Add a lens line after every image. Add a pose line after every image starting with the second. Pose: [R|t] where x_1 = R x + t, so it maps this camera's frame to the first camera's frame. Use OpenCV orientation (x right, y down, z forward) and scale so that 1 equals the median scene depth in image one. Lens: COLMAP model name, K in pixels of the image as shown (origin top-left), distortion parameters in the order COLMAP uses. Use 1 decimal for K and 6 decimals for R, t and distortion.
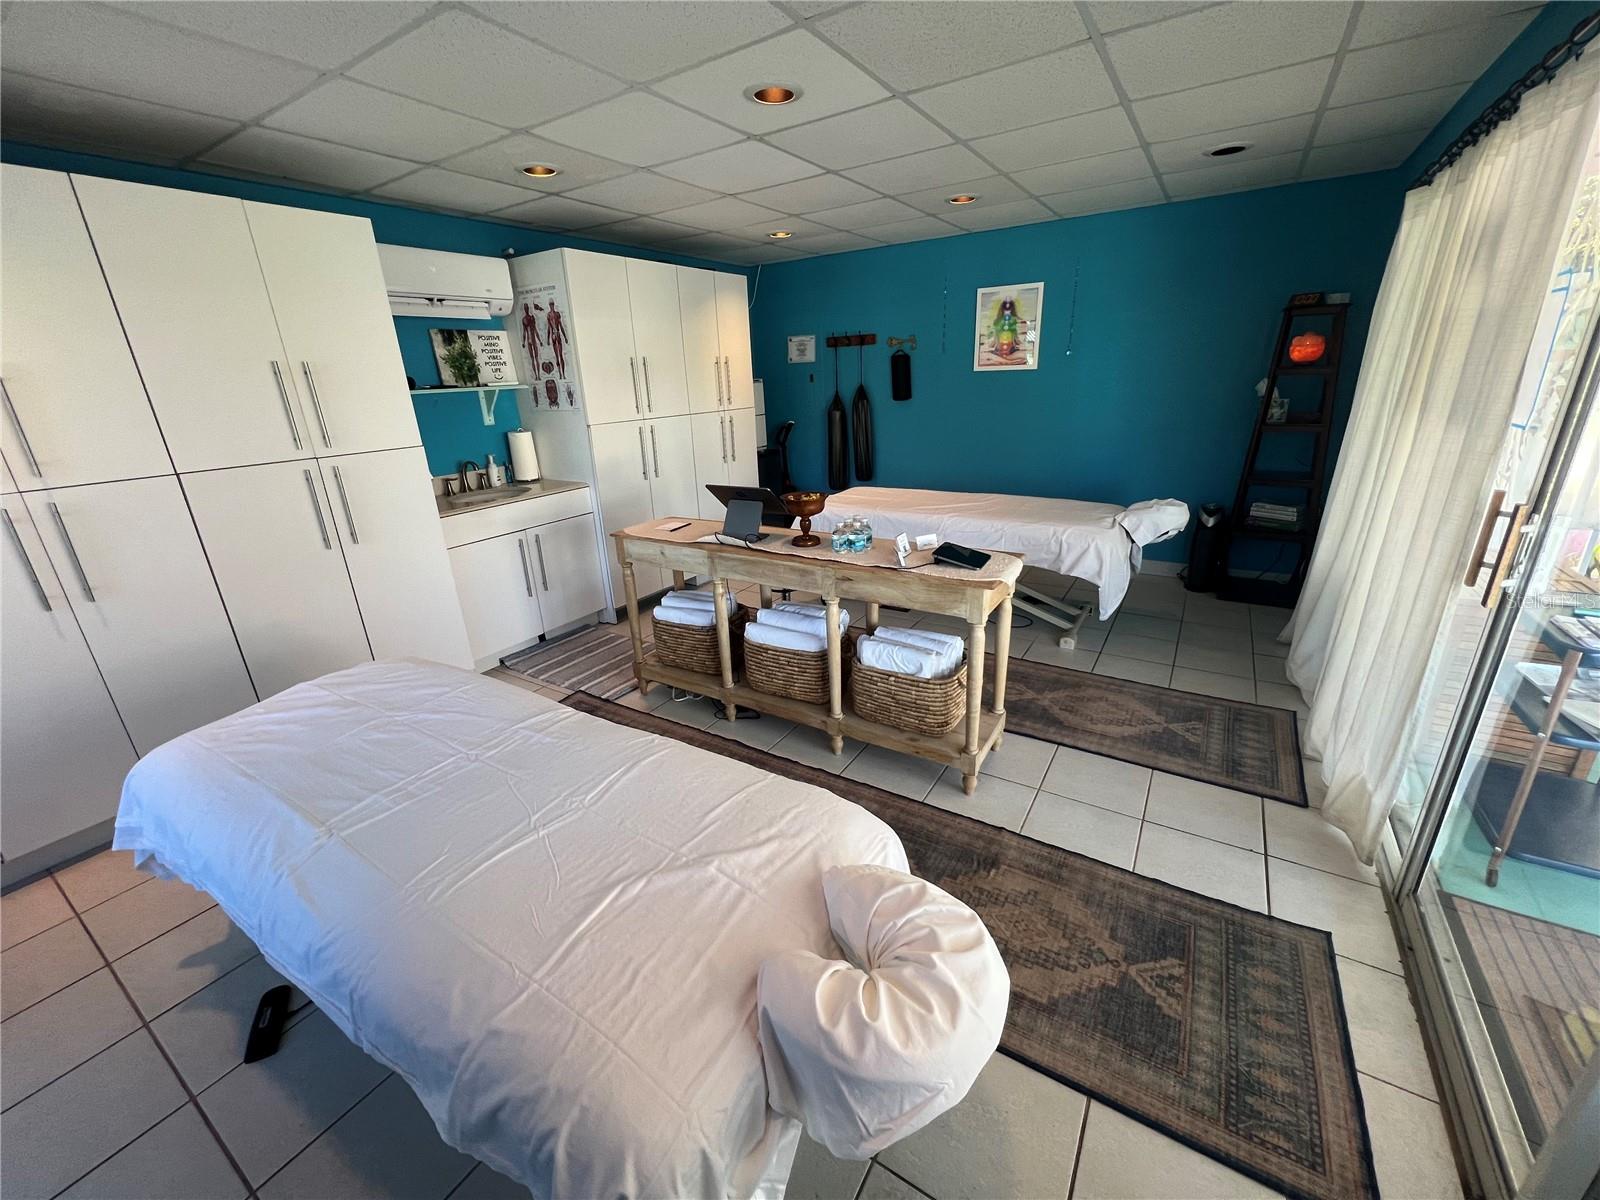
lens RADIAL K [[641.1, 0, 797.2], [0, 641.1, 598.3], [0, 0, 1]] dist [-0.001565, -0.000367]
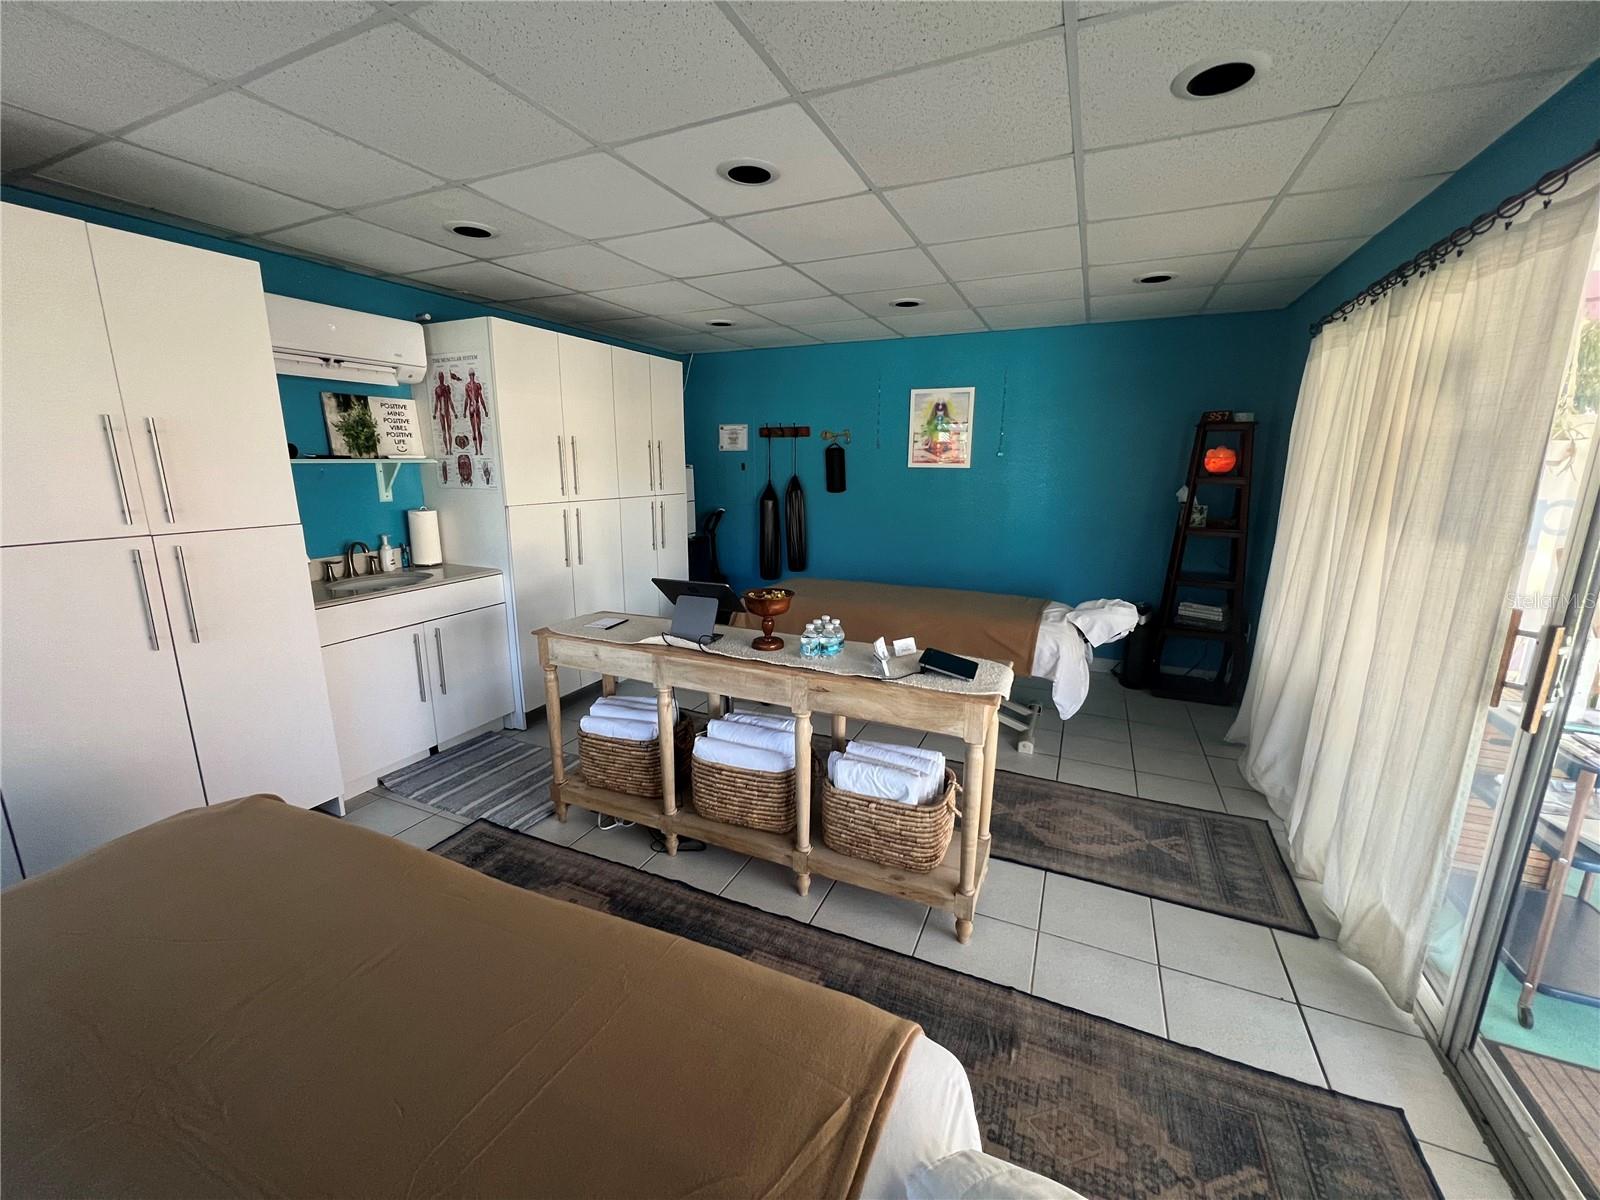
lens RADIAL K [[641.1, 0, 797.2], [0, 641.1, 598.3], [0, 0, 1]] dist [-0.001565, -0.000367]
pose [[0.989293, 0.015368, 0.145129, -0.073973], [0.003656, 0.991519, -0.129911, -0.035615], [-0.145894, 0.129051, 0.980847, 0.115599]]
